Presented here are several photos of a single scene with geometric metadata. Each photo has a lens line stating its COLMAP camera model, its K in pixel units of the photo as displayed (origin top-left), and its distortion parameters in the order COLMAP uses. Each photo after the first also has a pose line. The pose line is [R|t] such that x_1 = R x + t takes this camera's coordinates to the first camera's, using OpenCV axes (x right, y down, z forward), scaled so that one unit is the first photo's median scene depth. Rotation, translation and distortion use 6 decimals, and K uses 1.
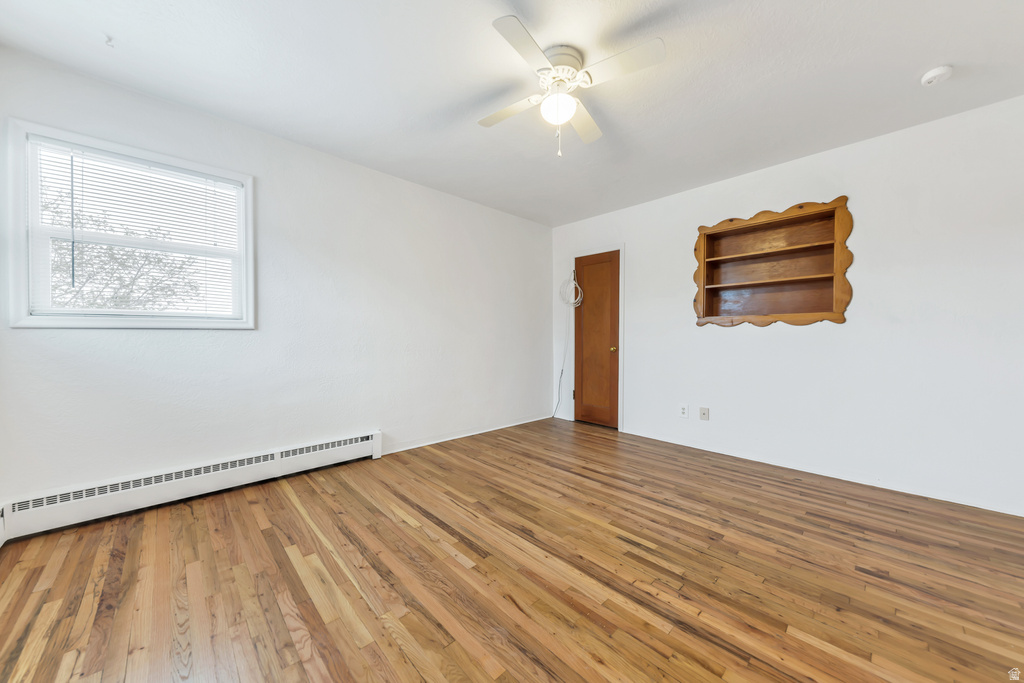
lens RADIAL K [[363.8, 0, 516.0], [0, 363.8, 341.6], [0, 0, 1]] dist [0.006287, -0.000234]
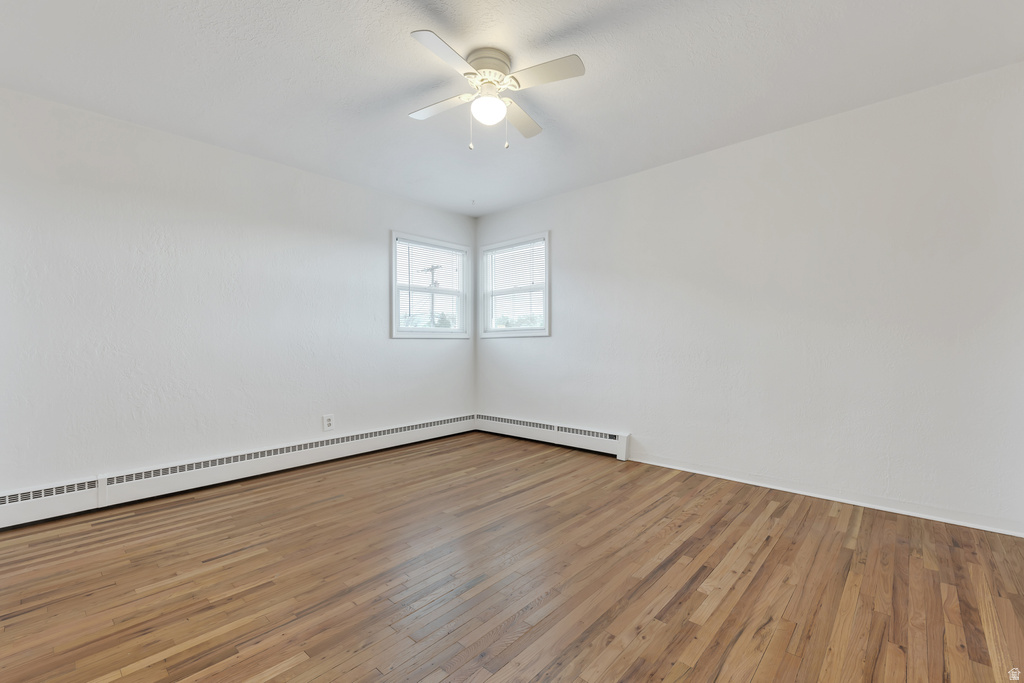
lens RADIAL K [[427.8, 0, 506.1], [0, 427.8, 340.6], [0, 0, 1]] dist [0.010302, -0.000116]
pose [[0.058314, -0.008074, -0.998266, 0.999188], [-0.004535, 0.999955, -0.008353, -0.000077], [0.998288, 0.005014, 0.058275, 0.770428]]
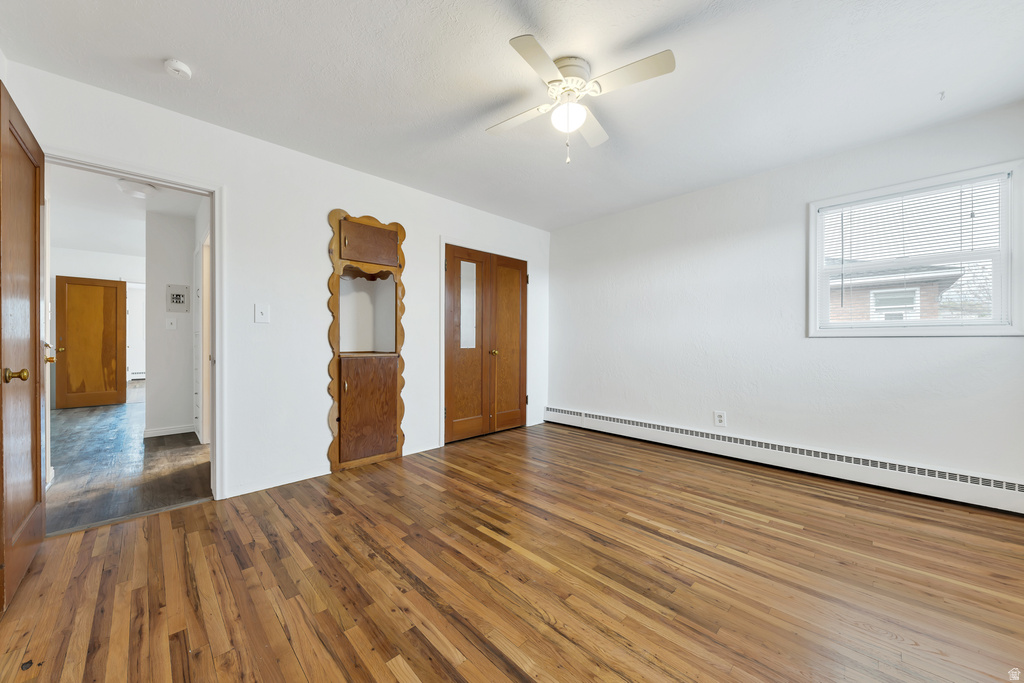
lens RADIAL K [[363.8, 0, 516.0], [0, 363.8, 341.6], [0, 0, 1]] dist [0.006287, -0.000234]
pose [[-0.999596, -0.003354, -0.028219, 0.224501], [-0.003555, 0.999969, 0.007078, -0.013859], [0.028195, 0.007176, -0.999577, 1.579097]]
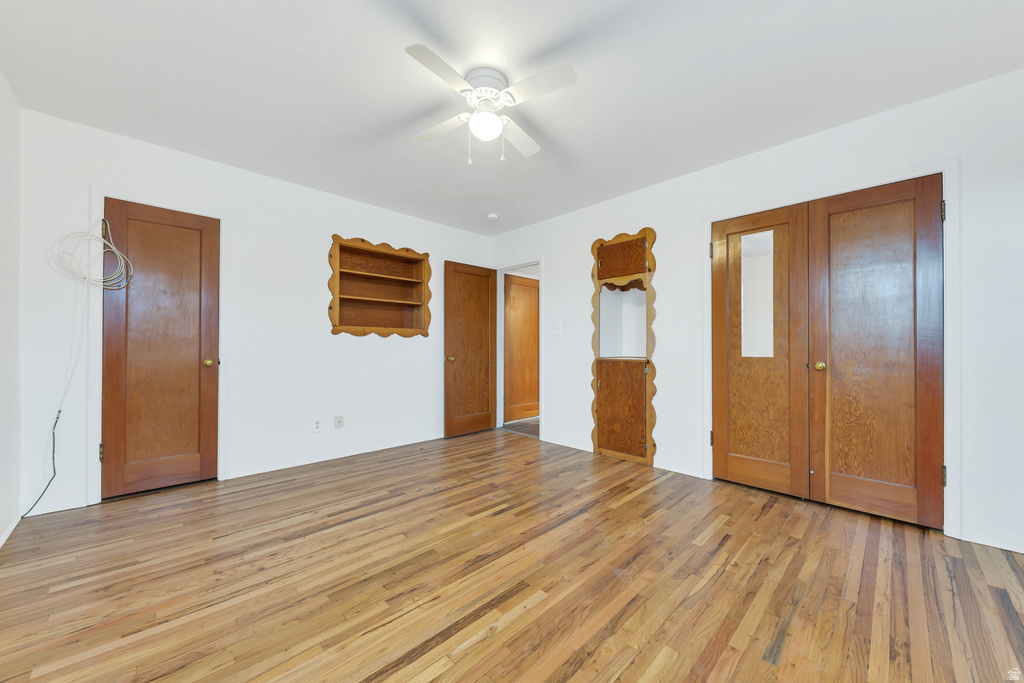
lens RADIAL K [[381.6, 0, 512.0], [0, 381.6, 341.5], [0, 0, 1]] dist [0.000959, -0.000113]
pose [[-0.021777, 0.010663, 0.999706, -0.753427], [0.006103, 0.999926, -0.010532, -0.012752], [-0.999744, 0.005872, -0.021841, 0.749276]]
